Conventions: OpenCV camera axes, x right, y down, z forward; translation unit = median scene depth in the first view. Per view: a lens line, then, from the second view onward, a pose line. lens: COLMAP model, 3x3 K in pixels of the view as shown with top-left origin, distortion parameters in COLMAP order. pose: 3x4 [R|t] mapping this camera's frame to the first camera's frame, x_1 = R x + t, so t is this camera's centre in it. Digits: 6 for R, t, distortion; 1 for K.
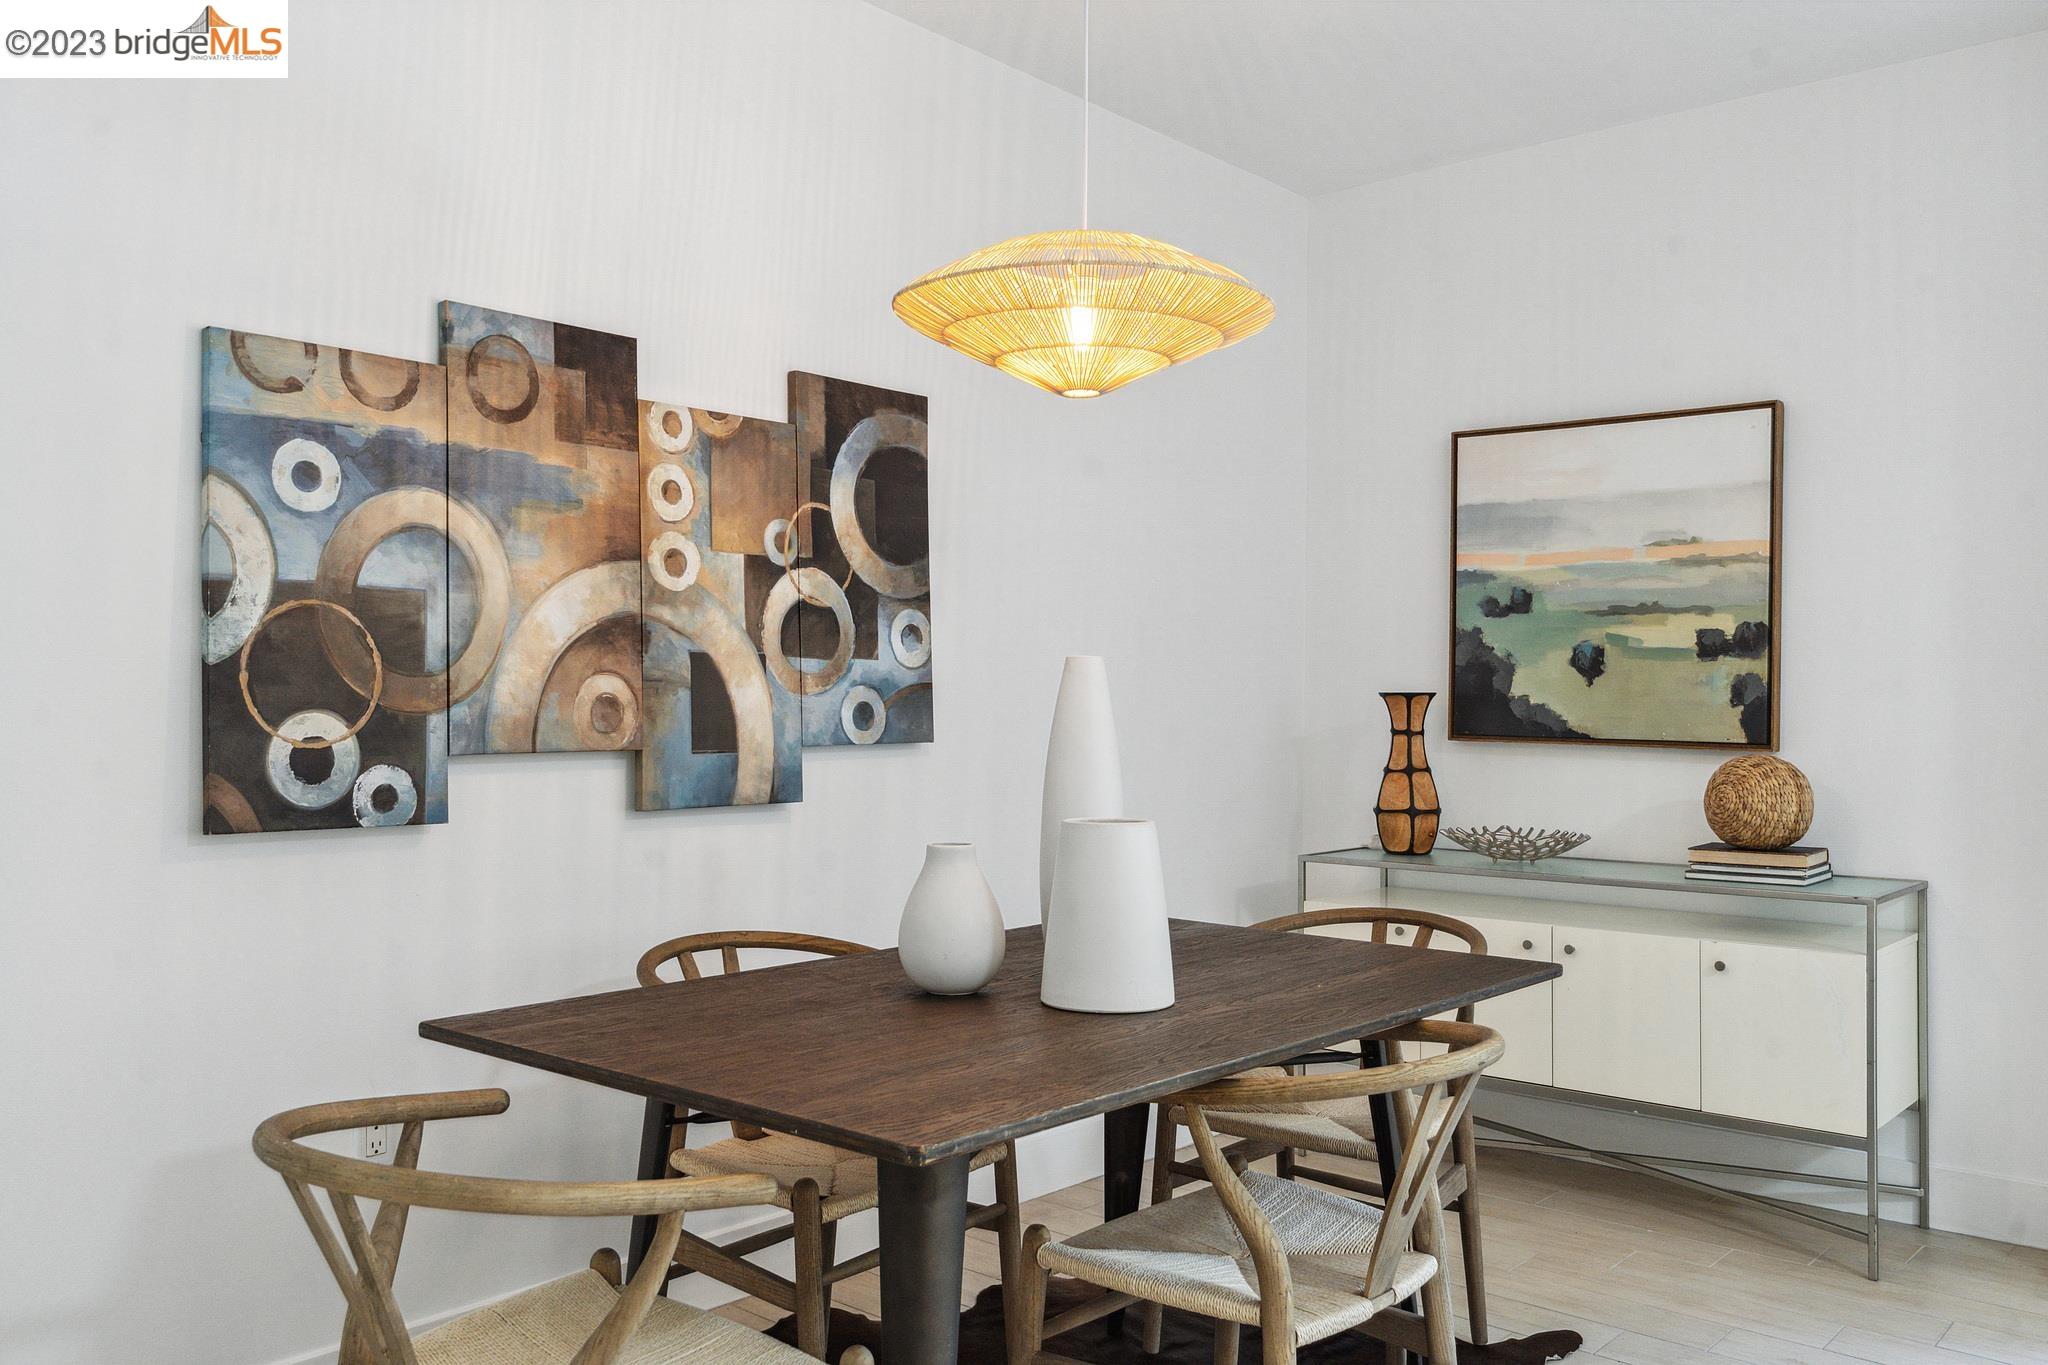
lens RADIAL K [[1638.5, 0, 1026.1], [0, 1638.5, 688.7], [0, 0, 1]] dist [0.028458, -0.002625]
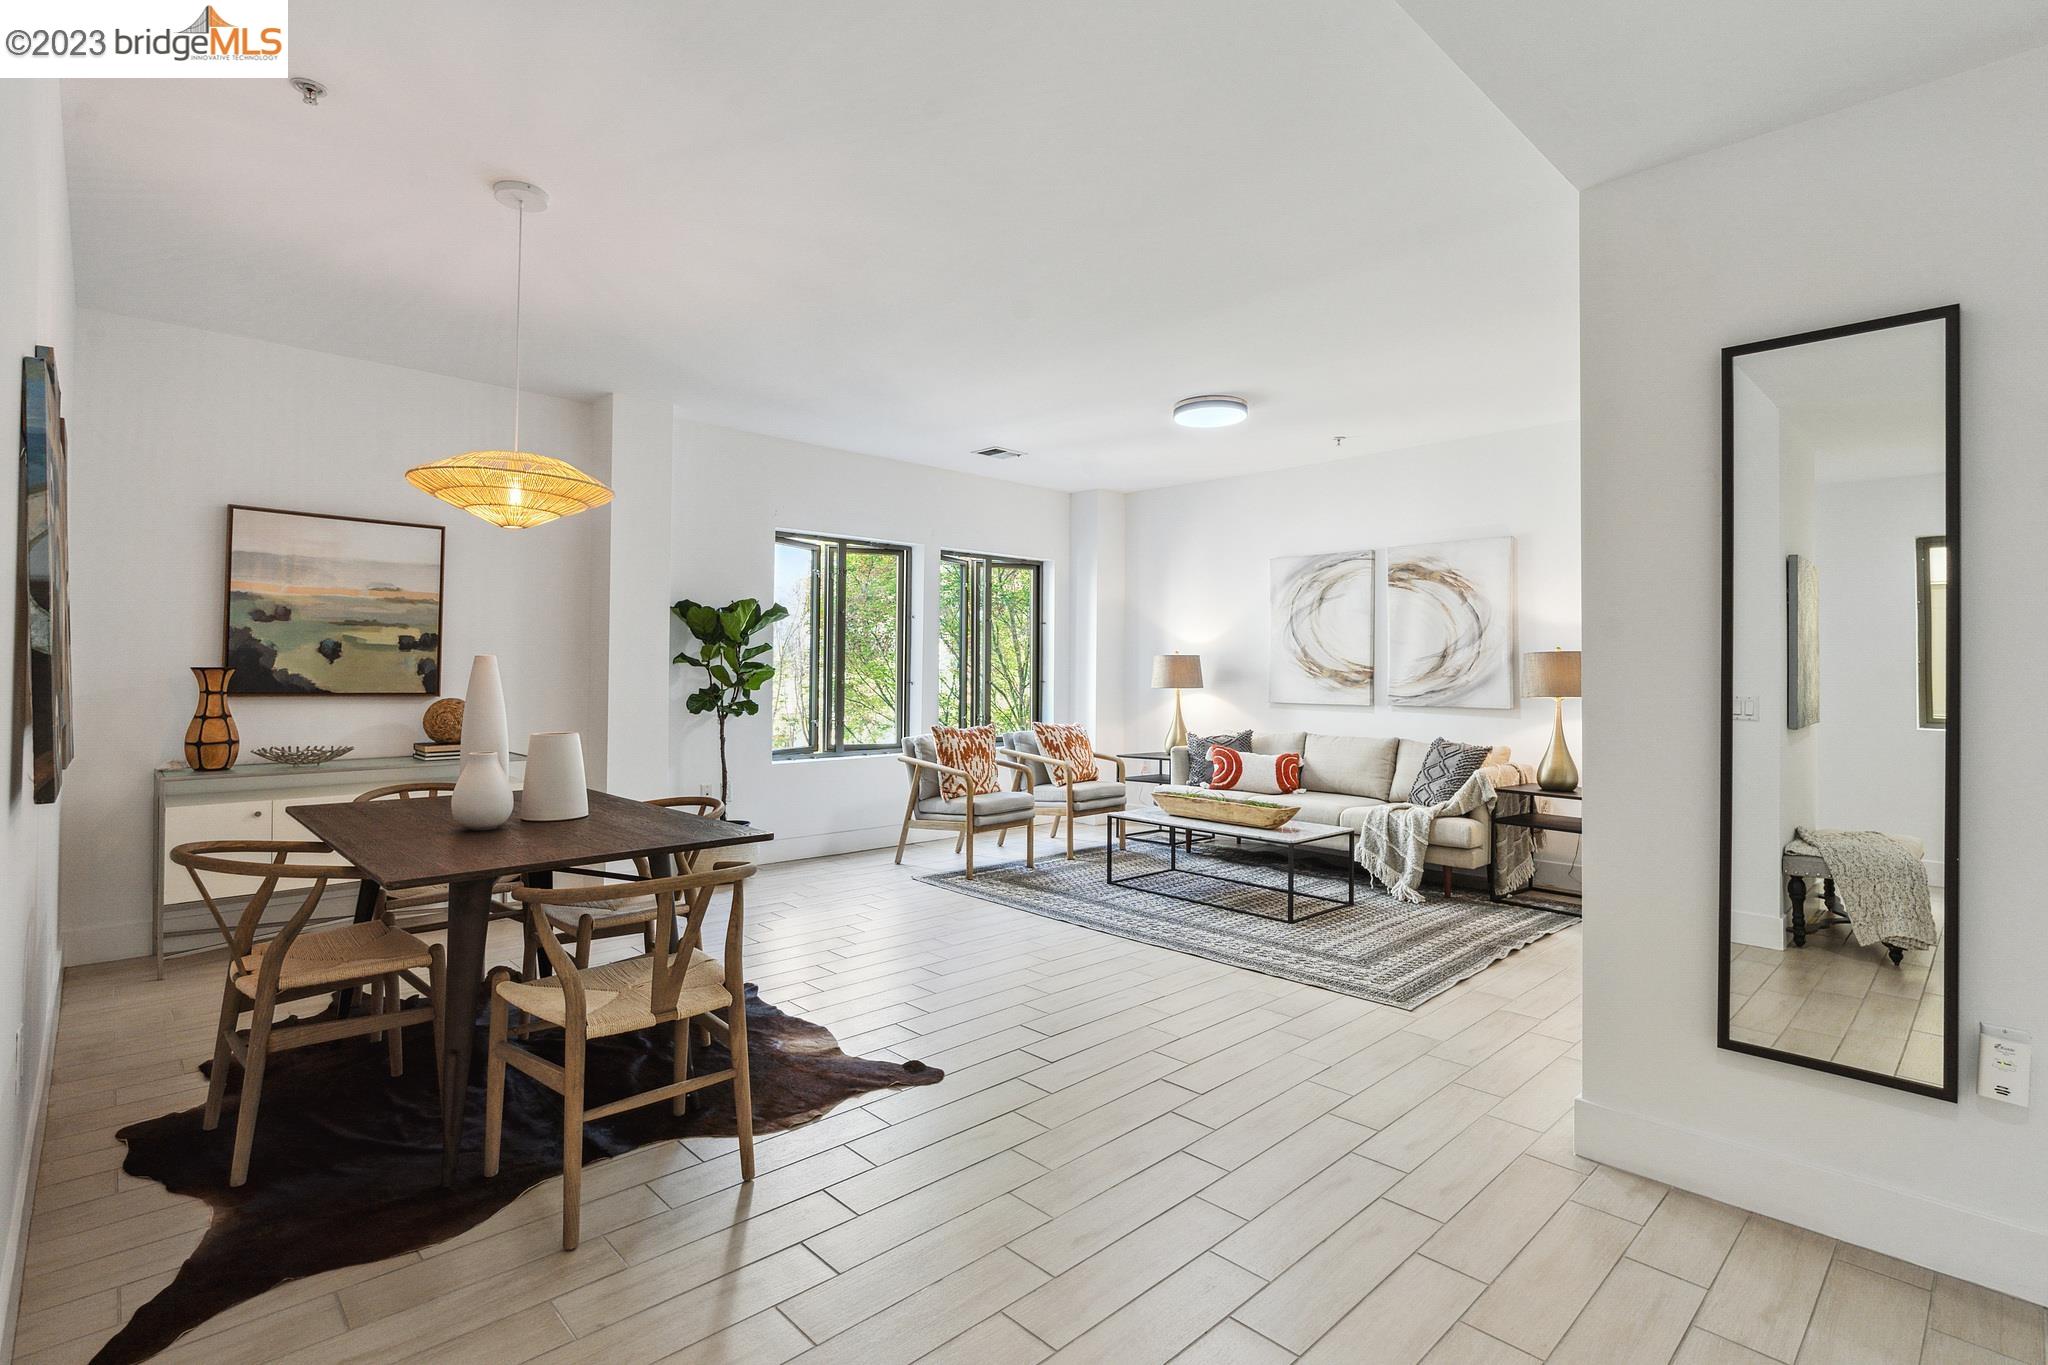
lens RADIAL K [[972.7, 0, 1037.8], [0, 972.7, 664.4], [0, 0, 1]] dist [0.000990, 0.000267]
pose [[0.100999, 0.001880, 0.994885, -0.813348], [-0.011233, 0.999937, -0.000749, -0.011542], [-0.994823, -0.011100, 0.101014, 0.162503]]
